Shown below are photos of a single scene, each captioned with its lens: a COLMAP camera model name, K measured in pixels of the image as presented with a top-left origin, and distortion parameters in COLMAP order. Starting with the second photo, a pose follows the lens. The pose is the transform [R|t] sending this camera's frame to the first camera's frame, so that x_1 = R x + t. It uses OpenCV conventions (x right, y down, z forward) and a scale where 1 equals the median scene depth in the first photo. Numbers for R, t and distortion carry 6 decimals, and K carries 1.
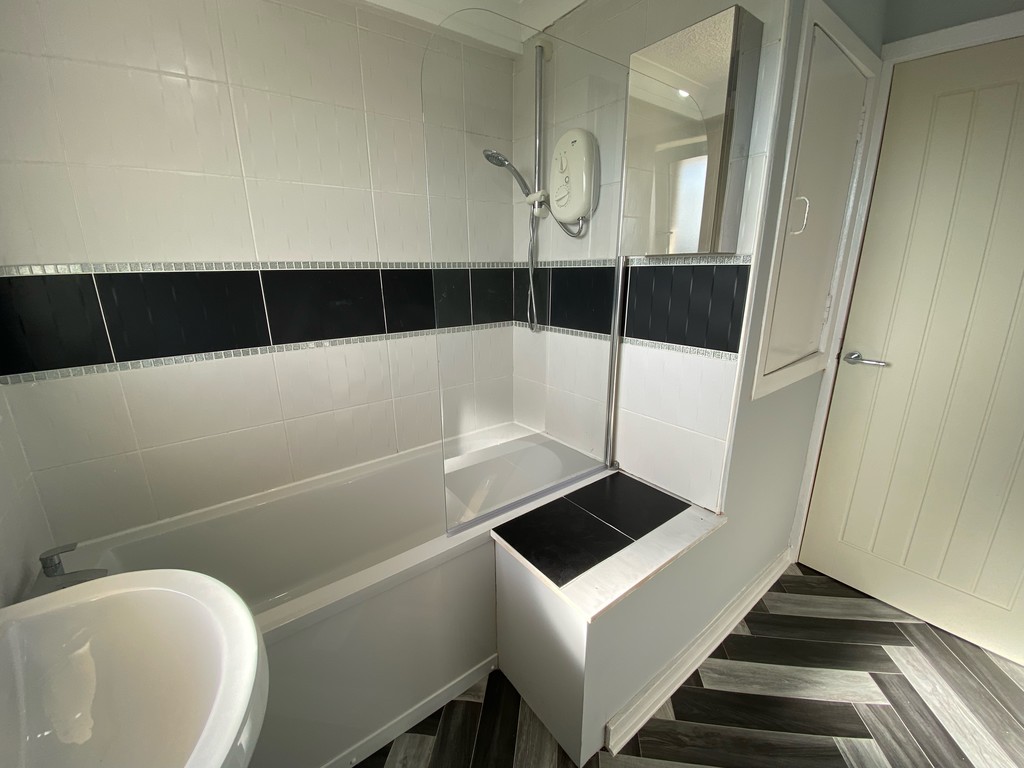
lens RADIAL K [[410.0, 0, 512.0], [0, 410.0, 384.0], [0, 0, 1]] dist [-0.044130, -0.000169]
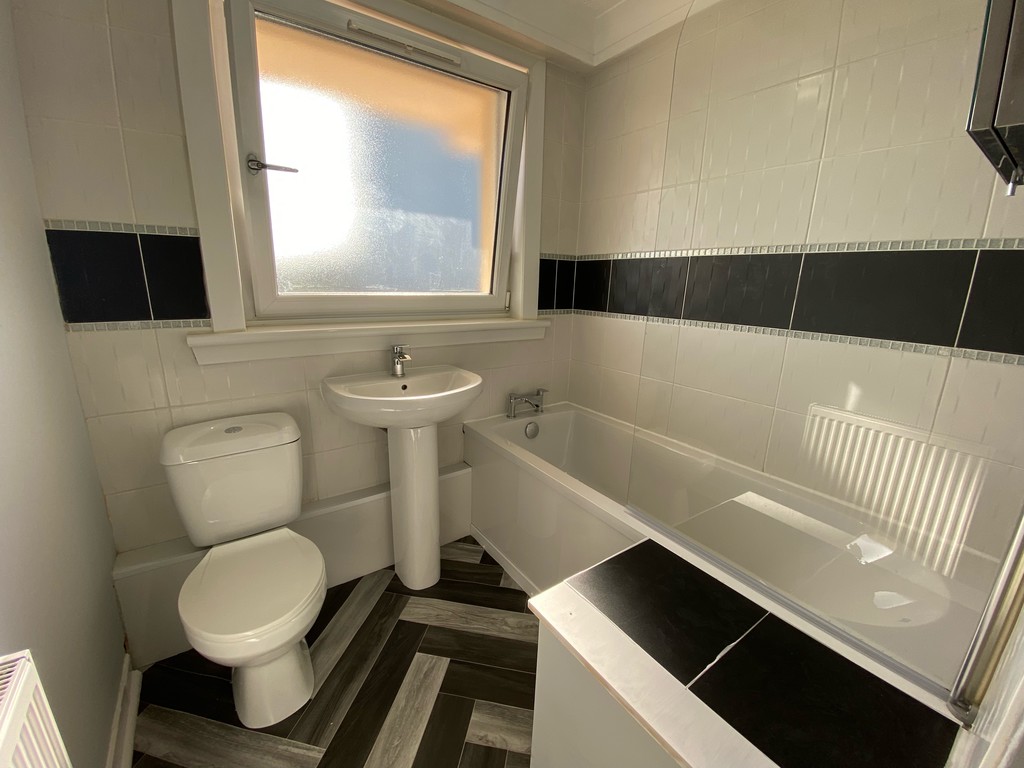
lens RADIAL K [[414.4, 0, 512.0], [0, 414.4, 384.0], [0, 0, 1]] dist [-0.000746, -0.000263]
pose [[-0.028242, 0.282441, -0.958869, 1.159958], [-0.246982, 0.927538, 0.280487, -0.248216], [0.968608, 0.244745, 0.043562, 0.874981]]
